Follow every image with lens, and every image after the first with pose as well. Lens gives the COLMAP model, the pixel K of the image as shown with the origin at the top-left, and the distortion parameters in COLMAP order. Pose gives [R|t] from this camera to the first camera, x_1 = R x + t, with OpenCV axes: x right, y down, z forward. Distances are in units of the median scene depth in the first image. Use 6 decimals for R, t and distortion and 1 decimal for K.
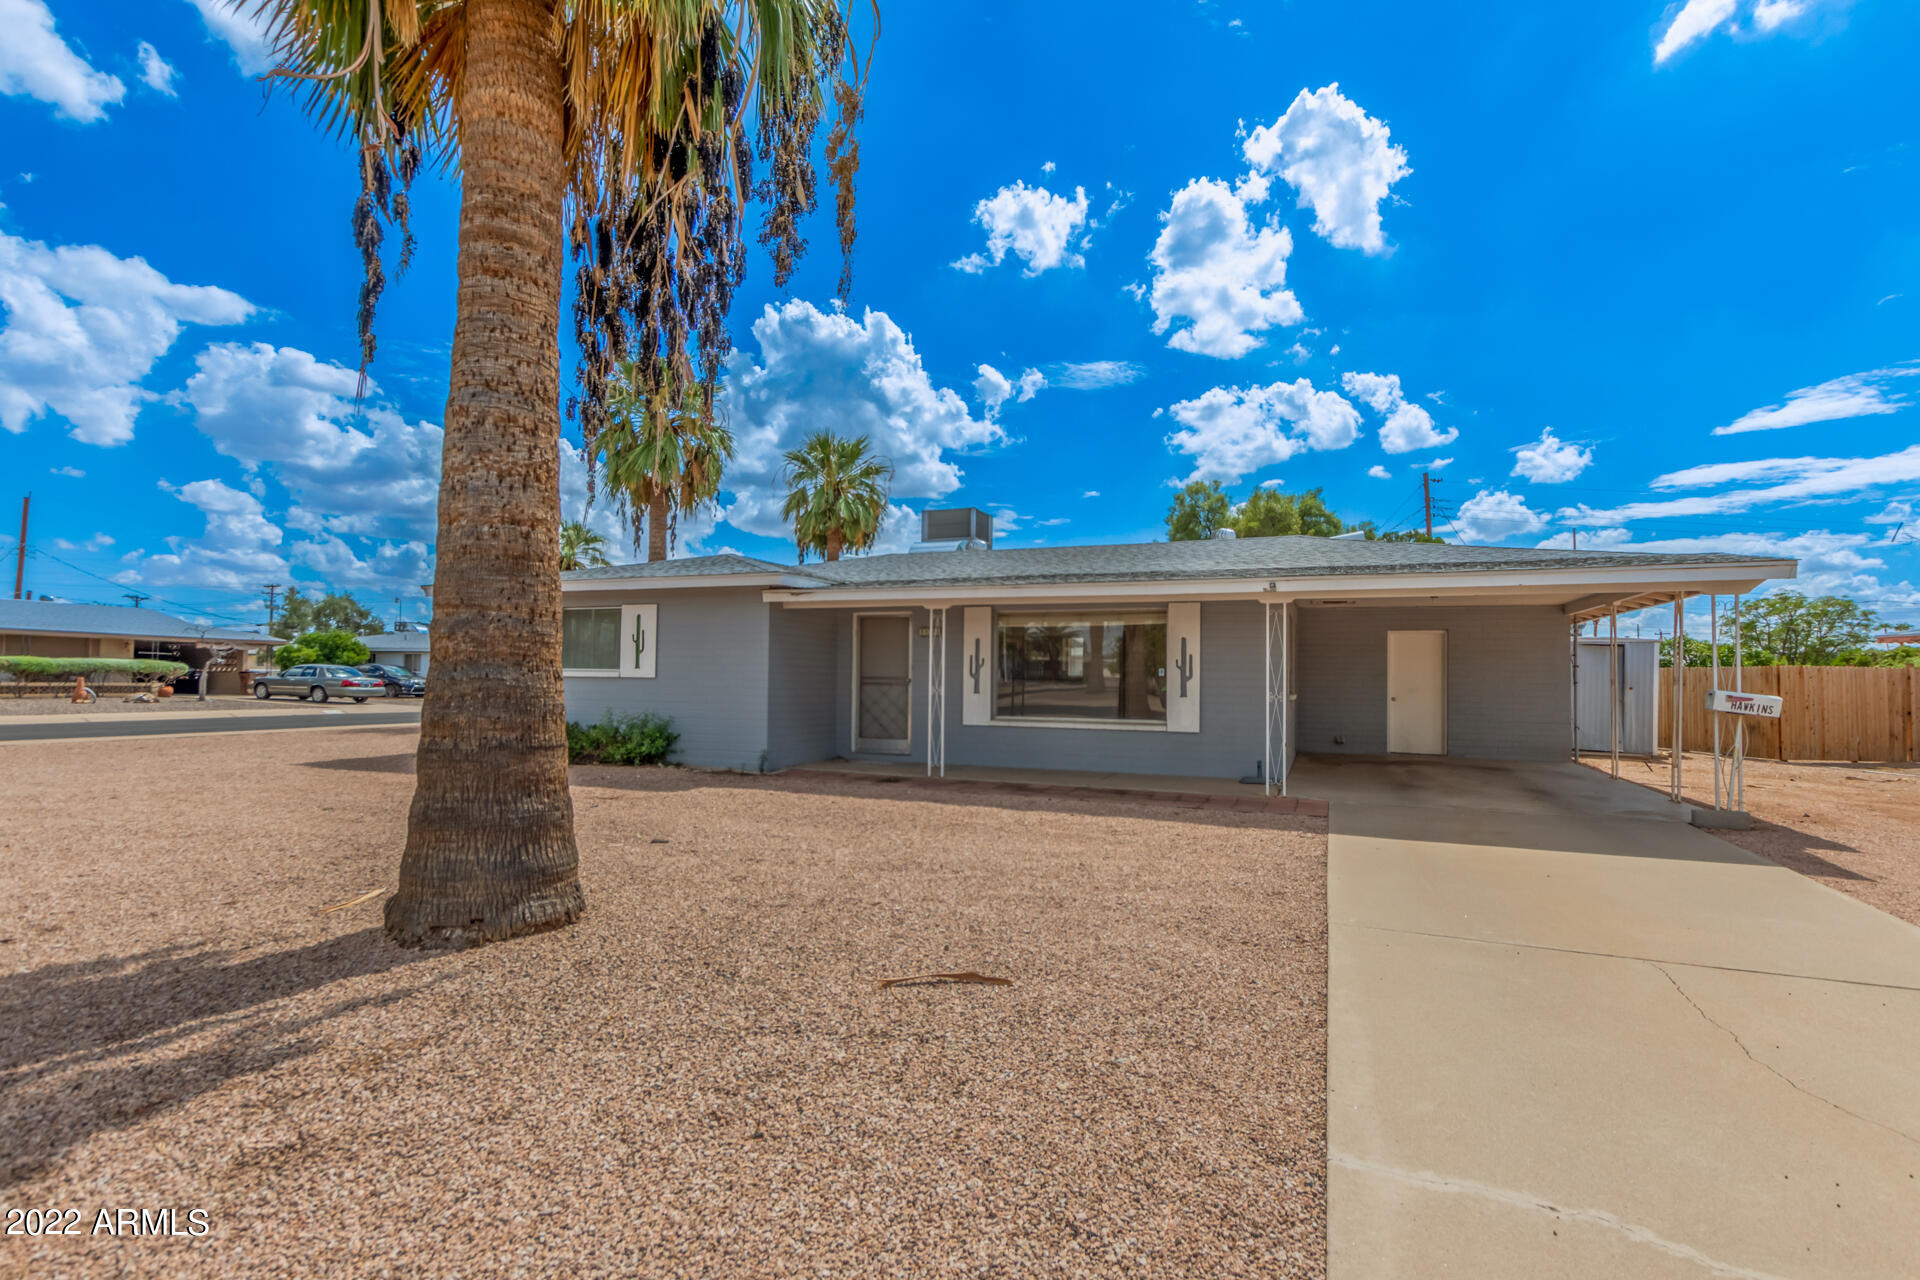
lens RADIAL K [[899.9, 0, 958.9], [0, 899.9, 645.3], [0, 0, 1]] dist [0.001828, -0.000513]
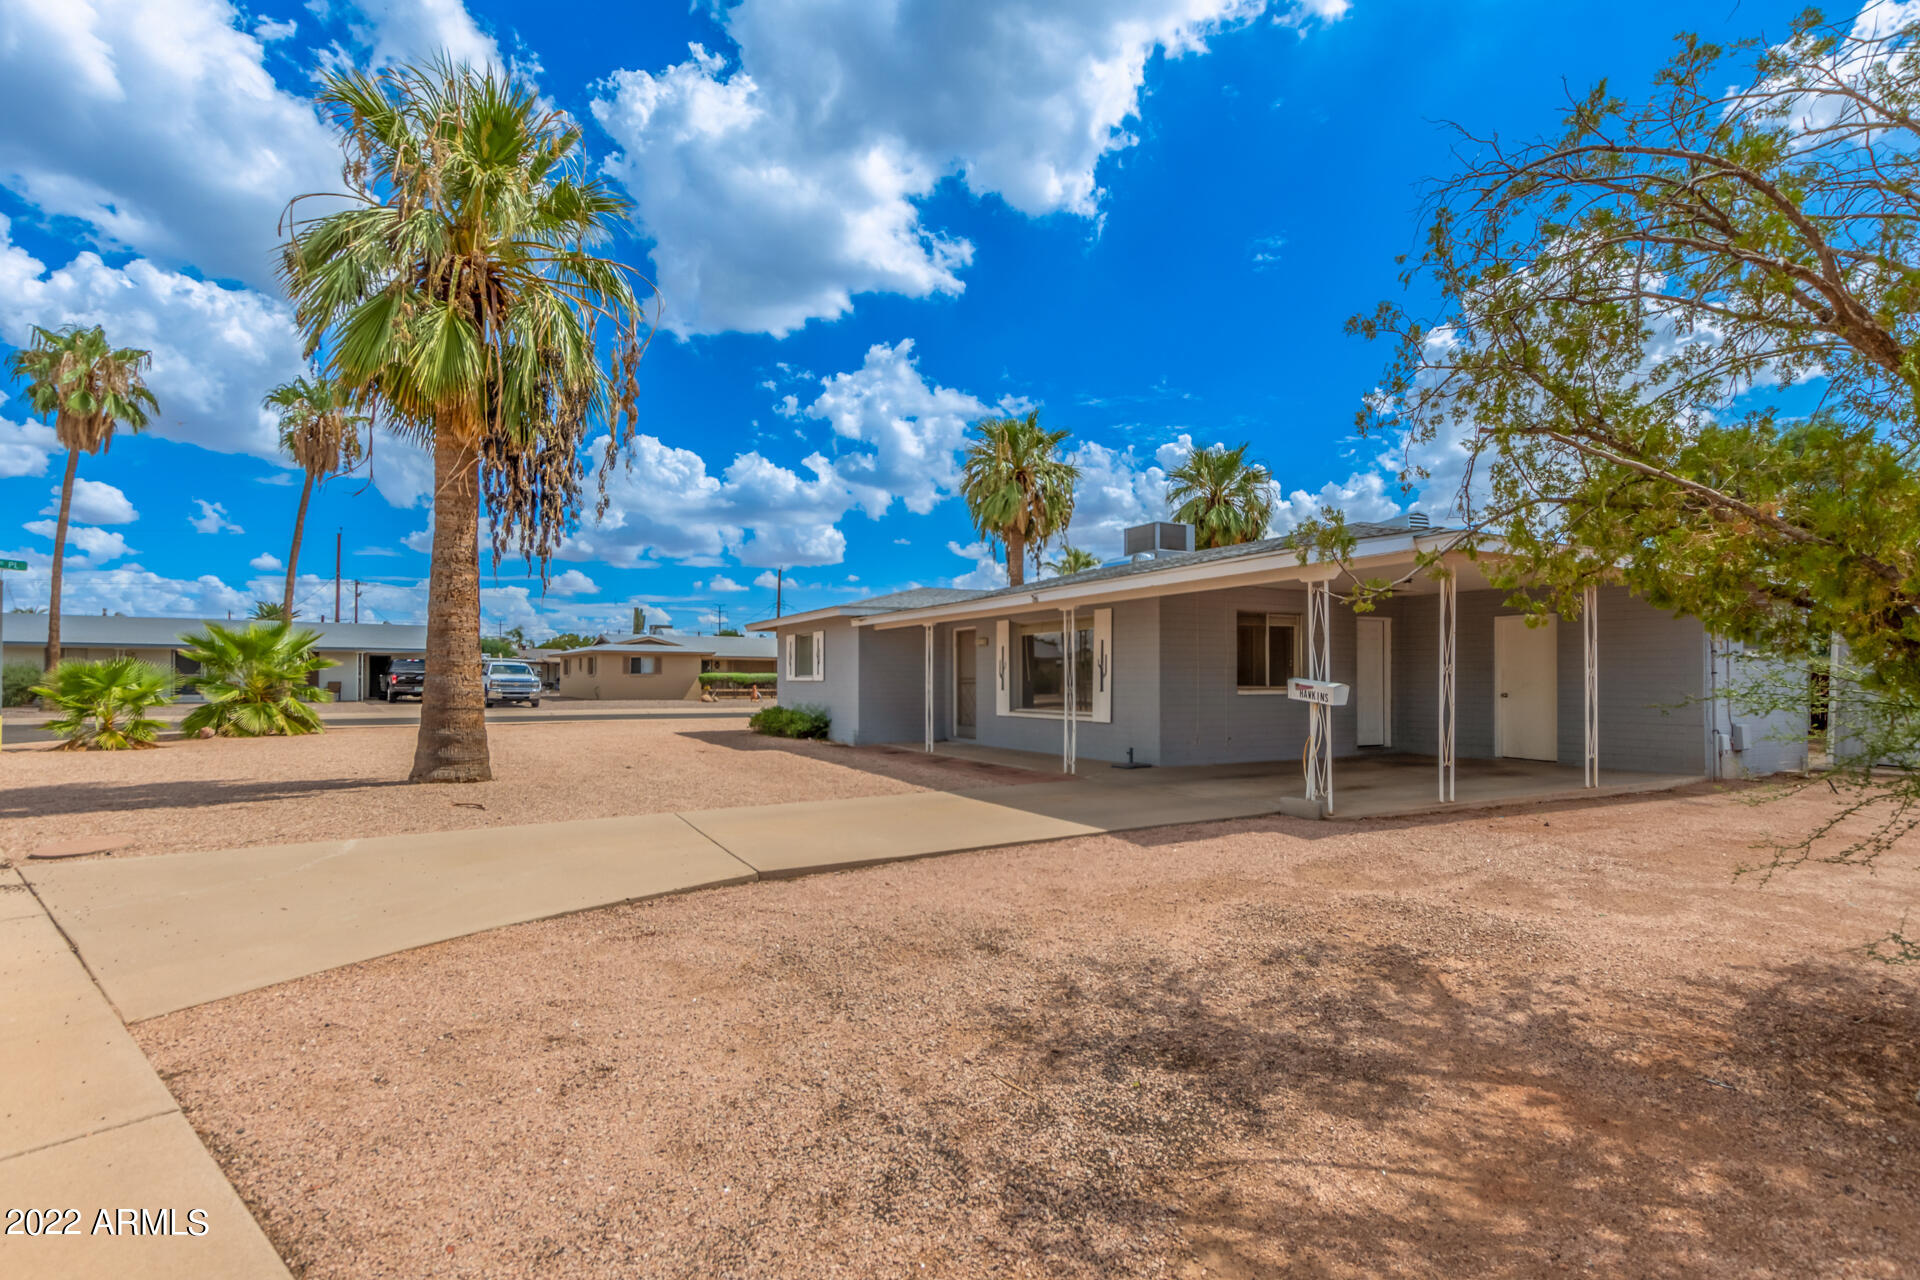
lens RADIAL K [[899.9, 0, 958.9], [0, 899.9, 645.3], [0, 0, 1]] dist [0.001828, -0.000513]
pose [[0.785218, -0.035591, -0.618196, 0.745319], [0.031876, 0.999346, -0.017046, 0.010526], [0.618399, -0.006321, 0.785839, -0.017188]]
